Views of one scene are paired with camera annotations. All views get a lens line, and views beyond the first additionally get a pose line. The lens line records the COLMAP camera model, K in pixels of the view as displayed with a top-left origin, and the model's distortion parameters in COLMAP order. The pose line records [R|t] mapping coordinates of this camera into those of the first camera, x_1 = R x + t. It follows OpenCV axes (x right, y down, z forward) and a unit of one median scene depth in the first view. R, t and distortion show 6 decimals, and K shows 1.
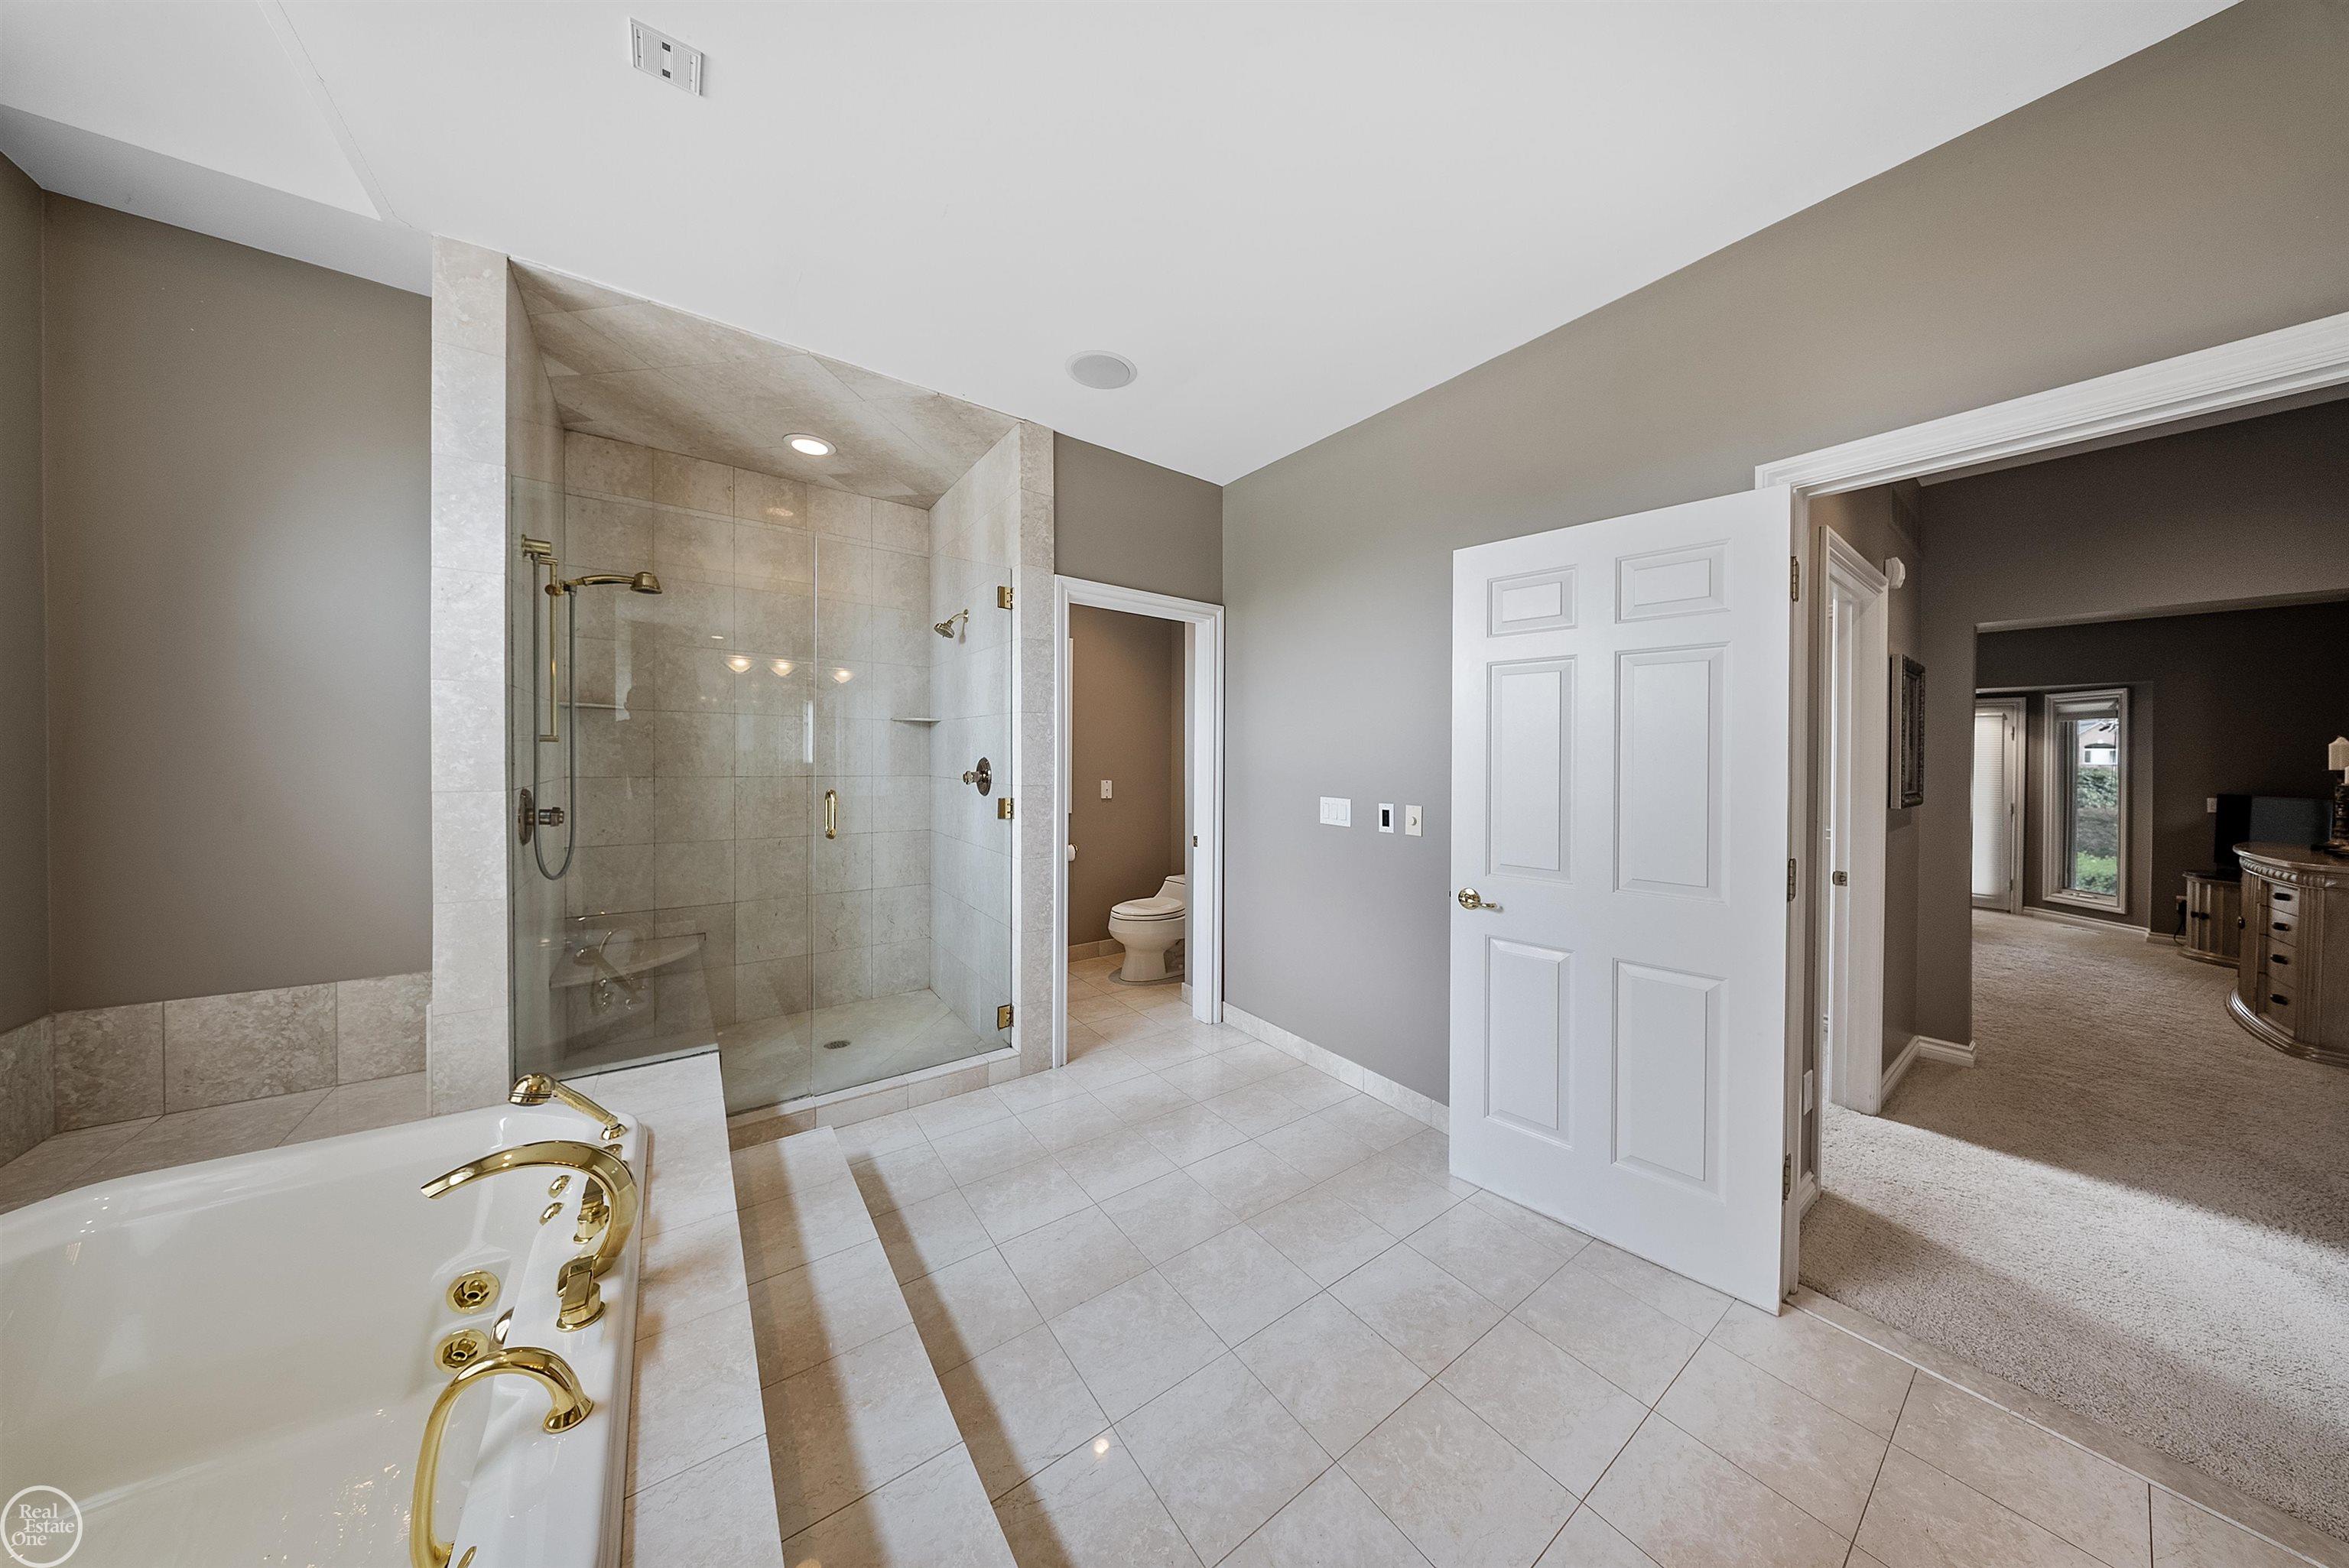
lens RADIAL K [[693.9, 0, 1158.4], [0, 693.9, 769.4], [0, 0, 1]] dist [-0.002880, -0.001133]
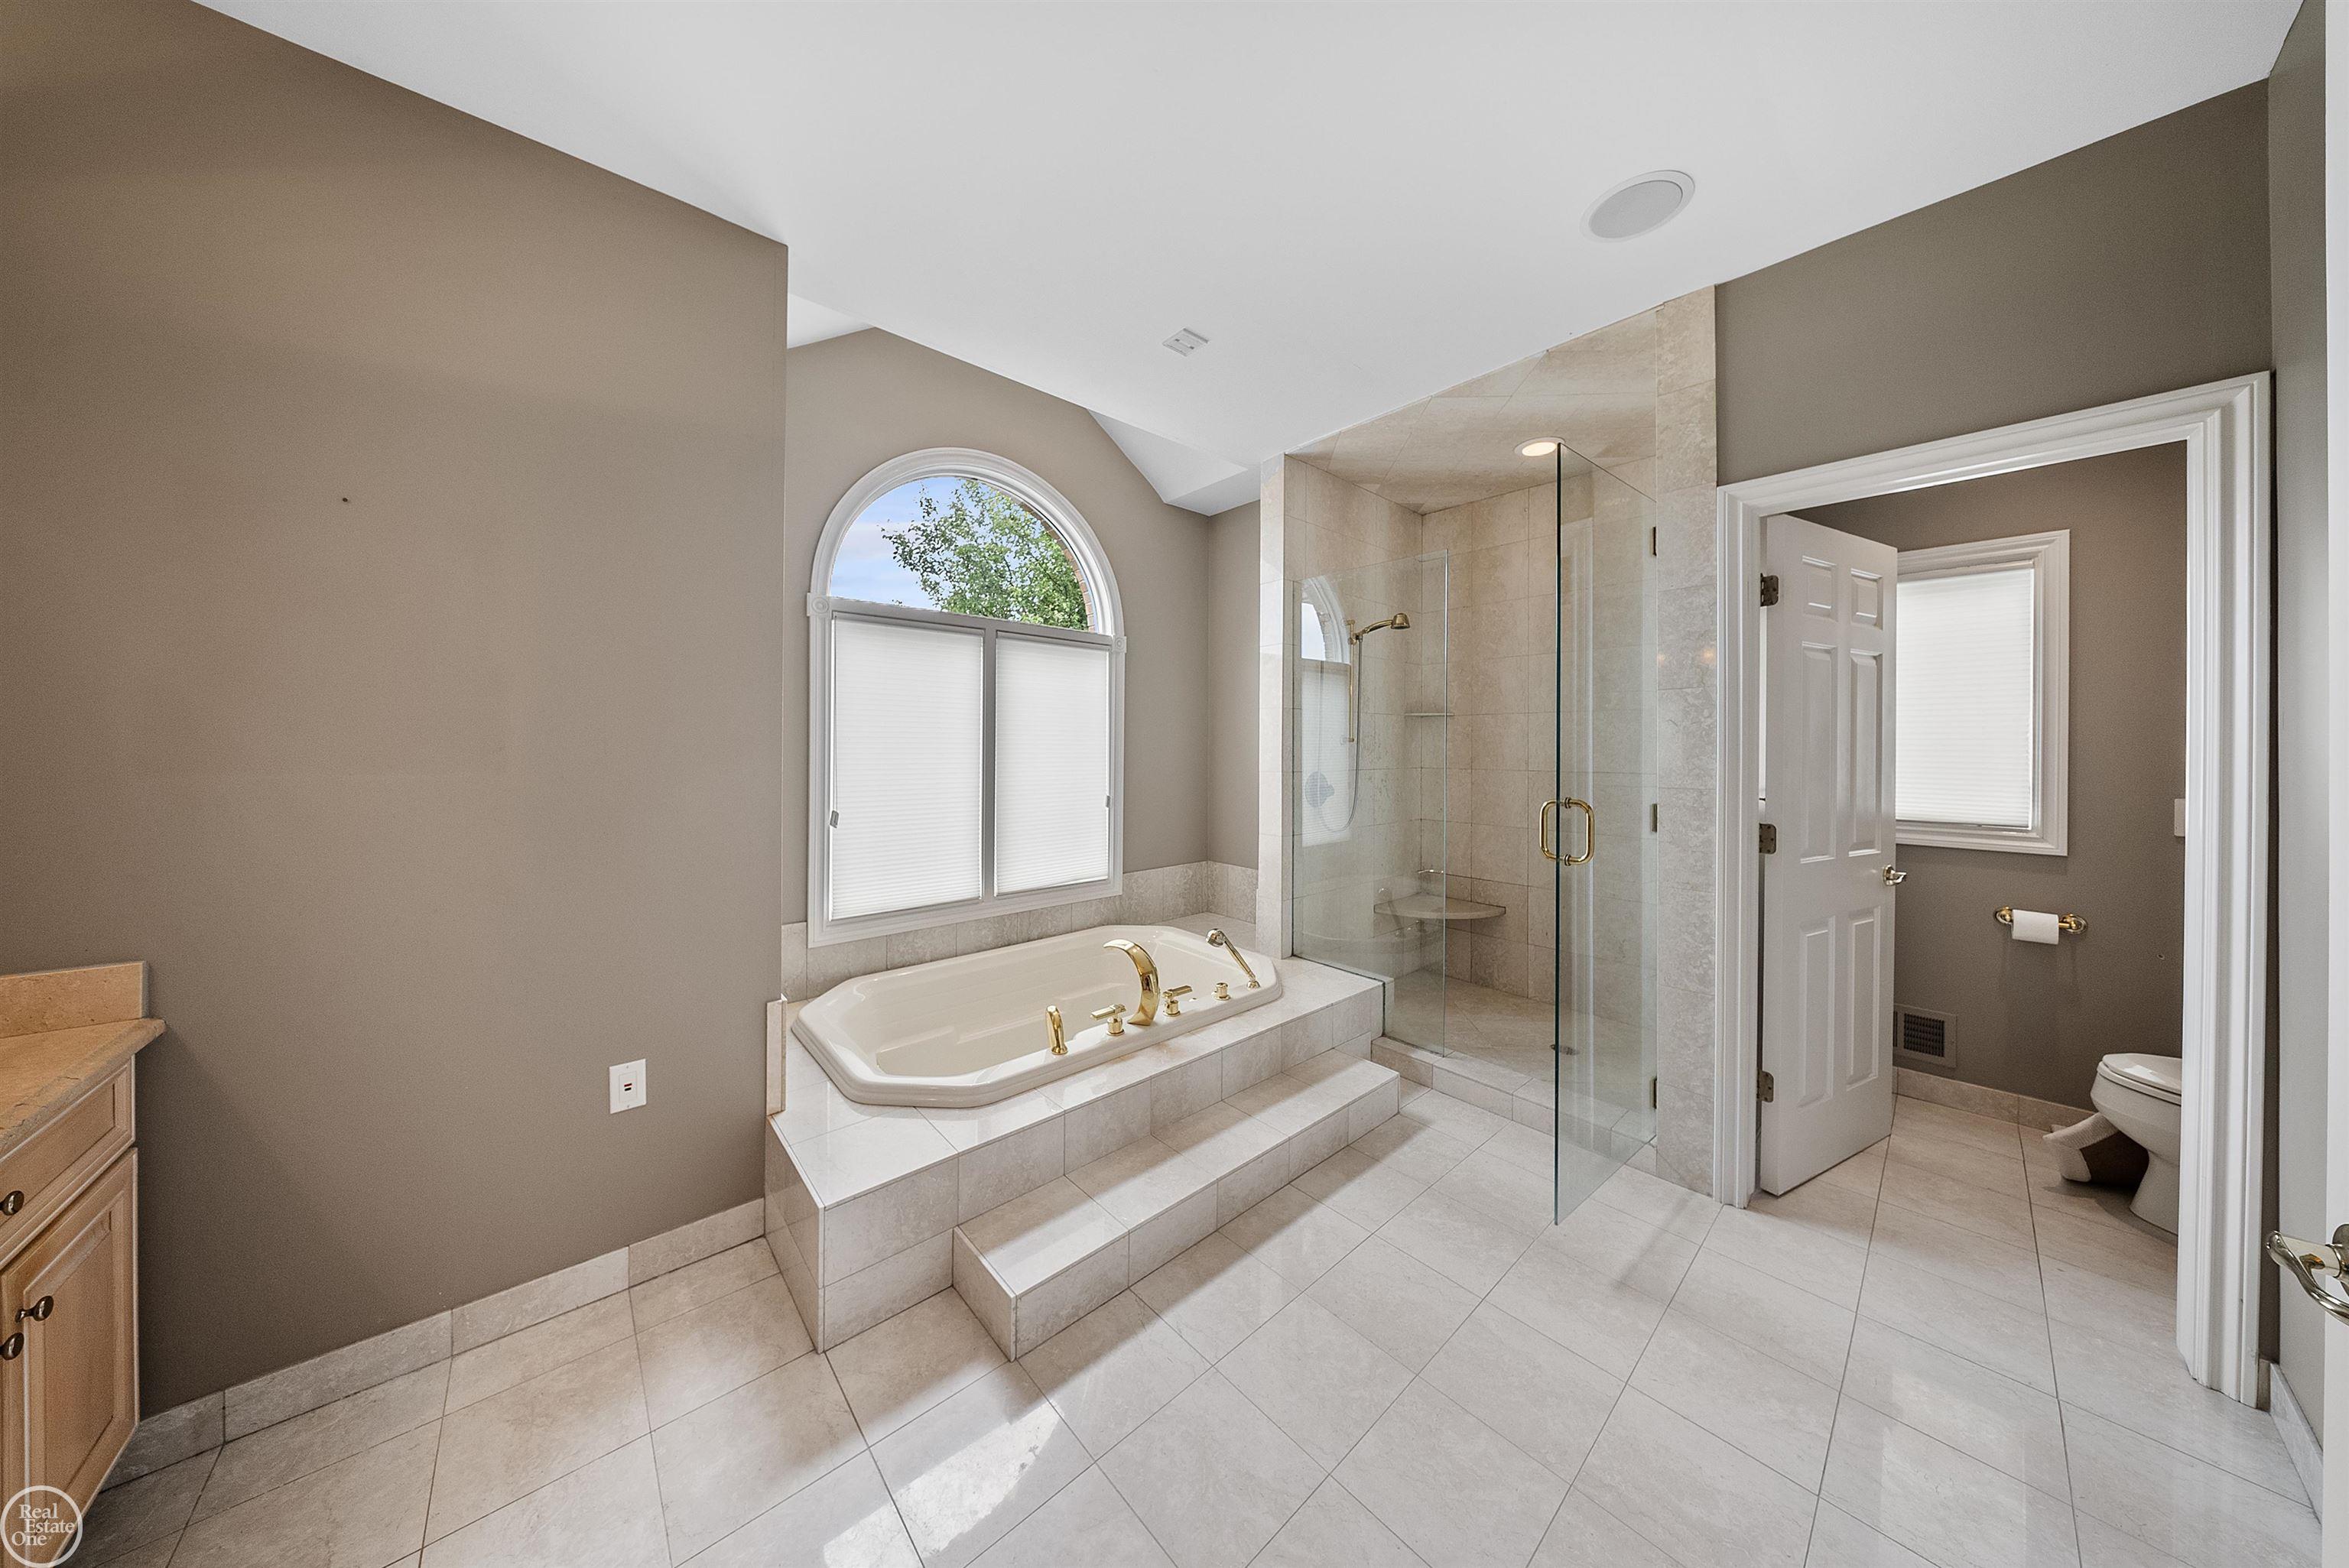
lens RADIAL K [[693.9, 0, 1180.1], [0, 693.9, 753.2], [0, 0, 1]] dist [-0.002880, -0.001133]
pose [[0.119095, -0.005637, -0.992867, 0.606771], [-0.020023, 0.999767, -0.008078, 0.004105], [0.992681, 0.020843, 0.118955, 0.486733]]
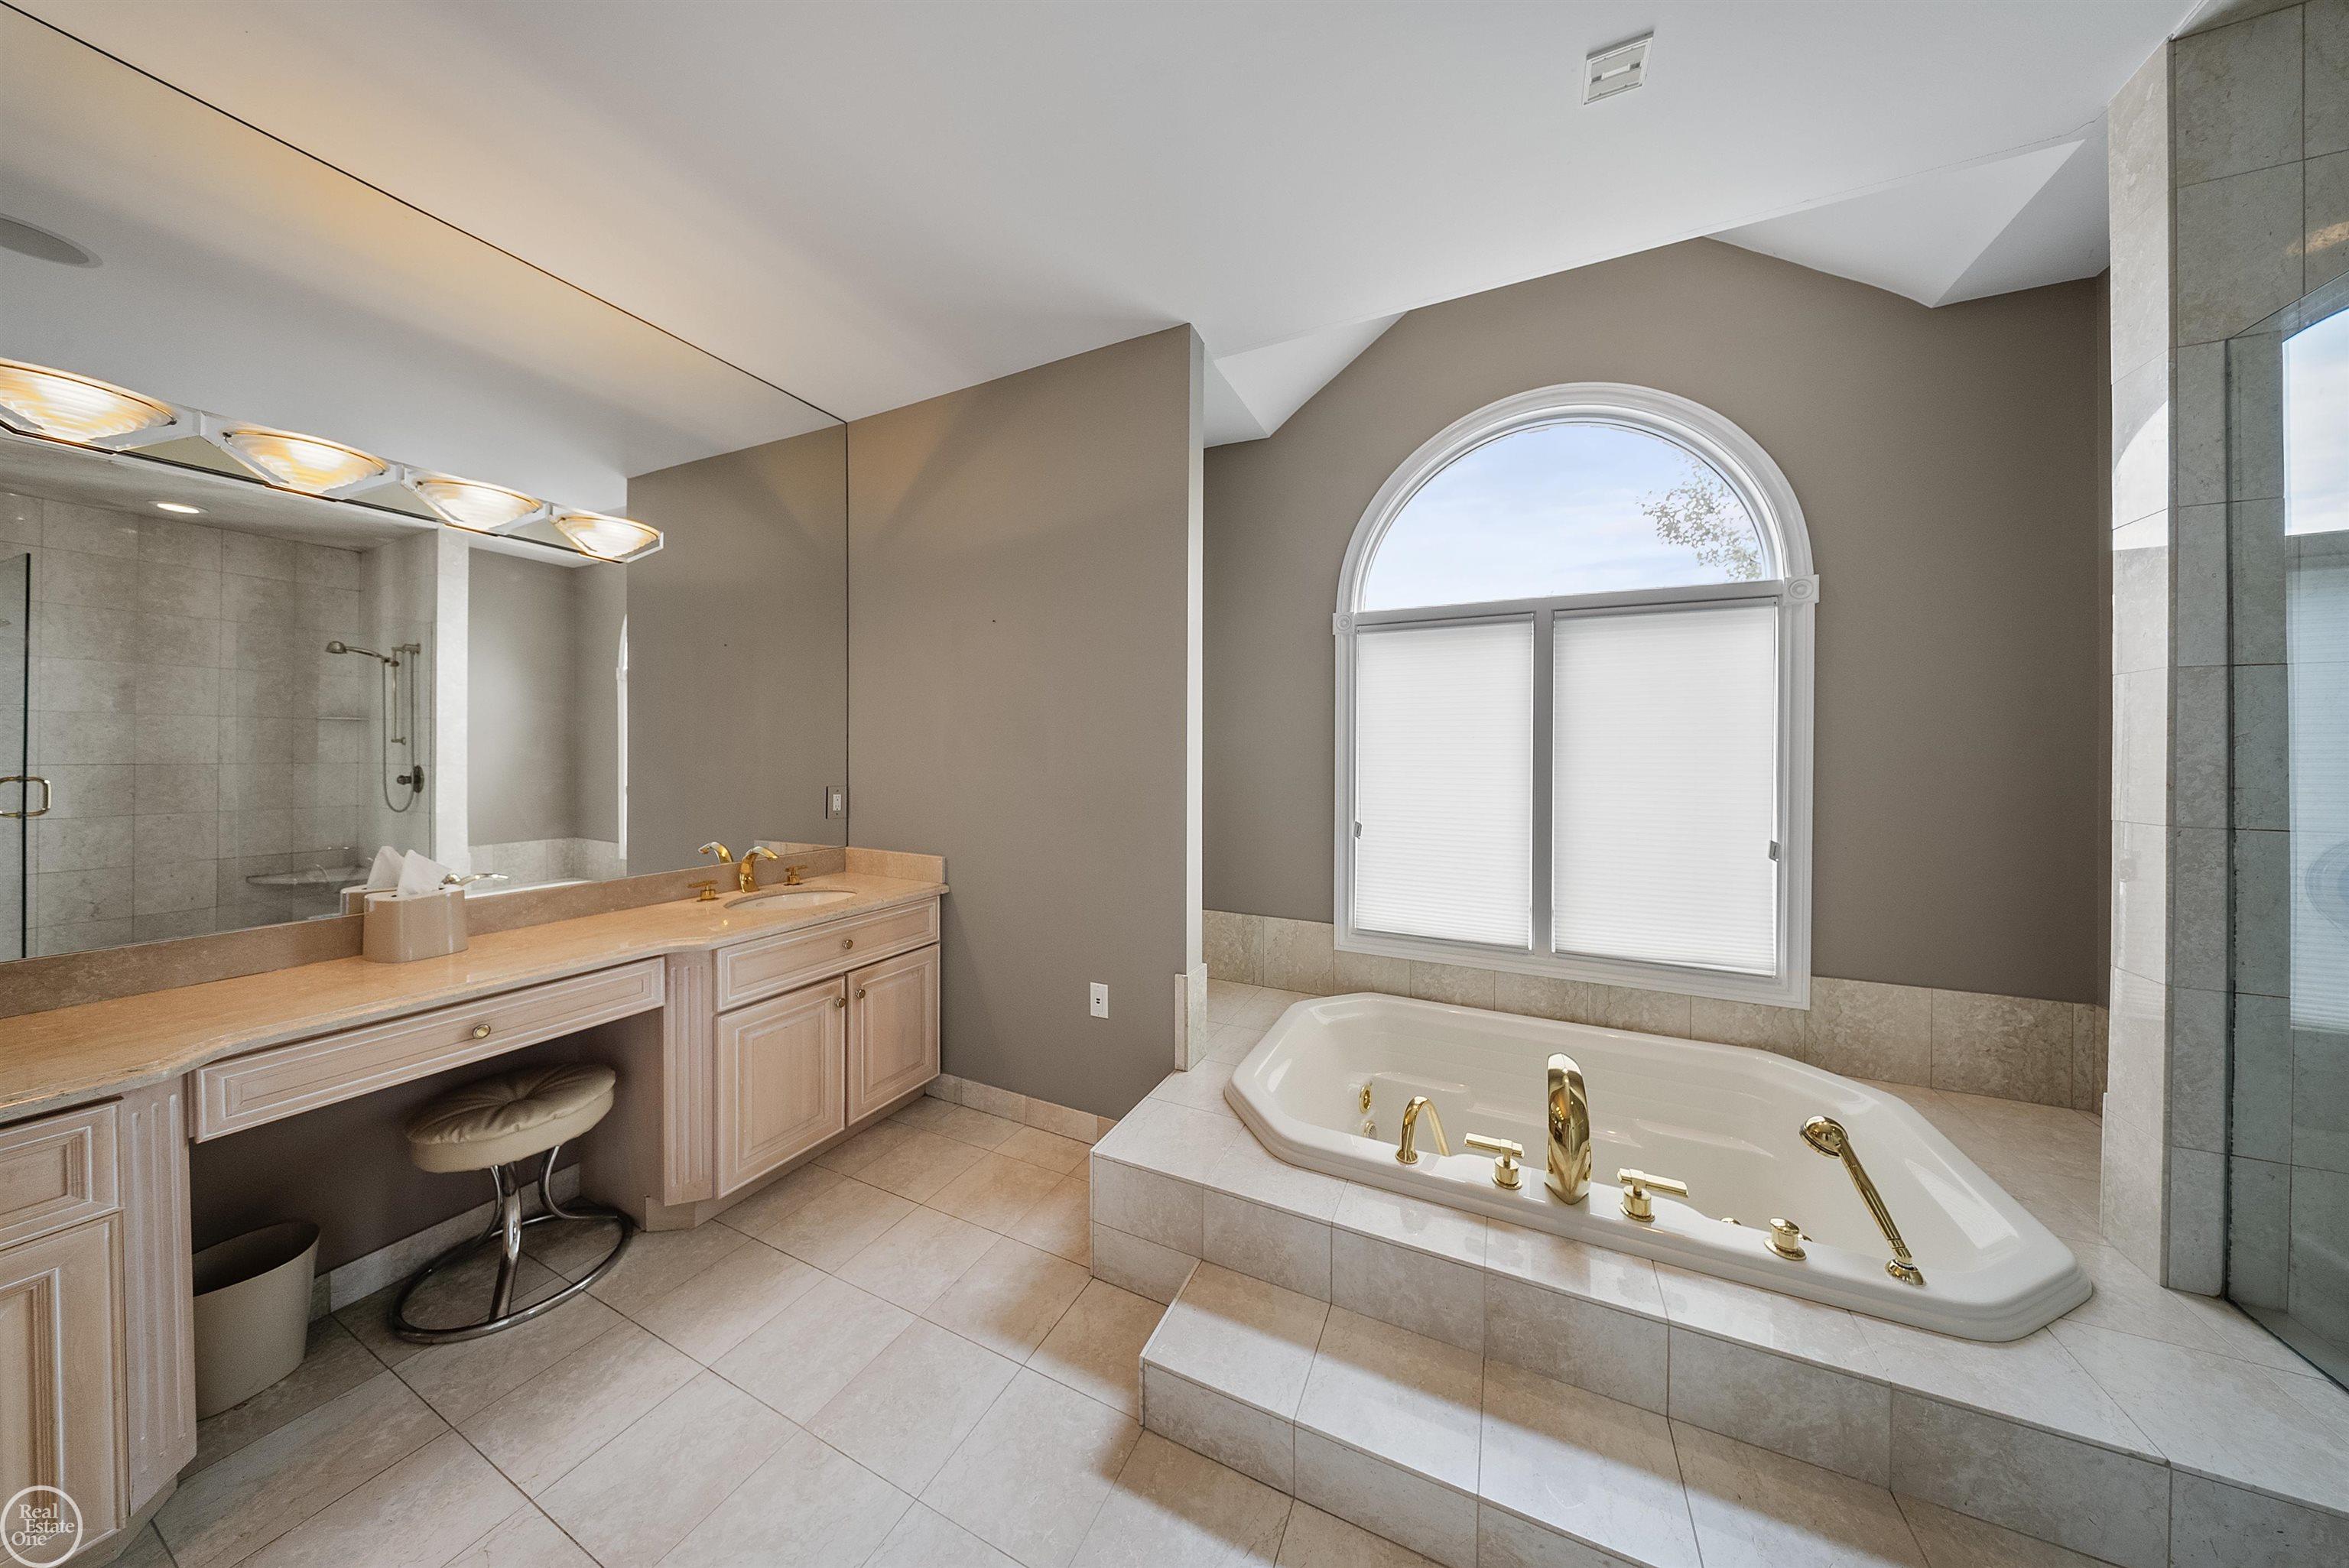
lens RADIAL K [[693.9, 0, 1185.2], [0, 693.9, 763.5], [0, 0, 1]] dist [-0.002880, -0.001133]
pose [[-0.862279, -0.016429, -0.506167, 0.209187], [-0.031751, 0.999261, 0.021656, -0.012884], [0.505437, 0.034745, -0.862164, 0.945077]]
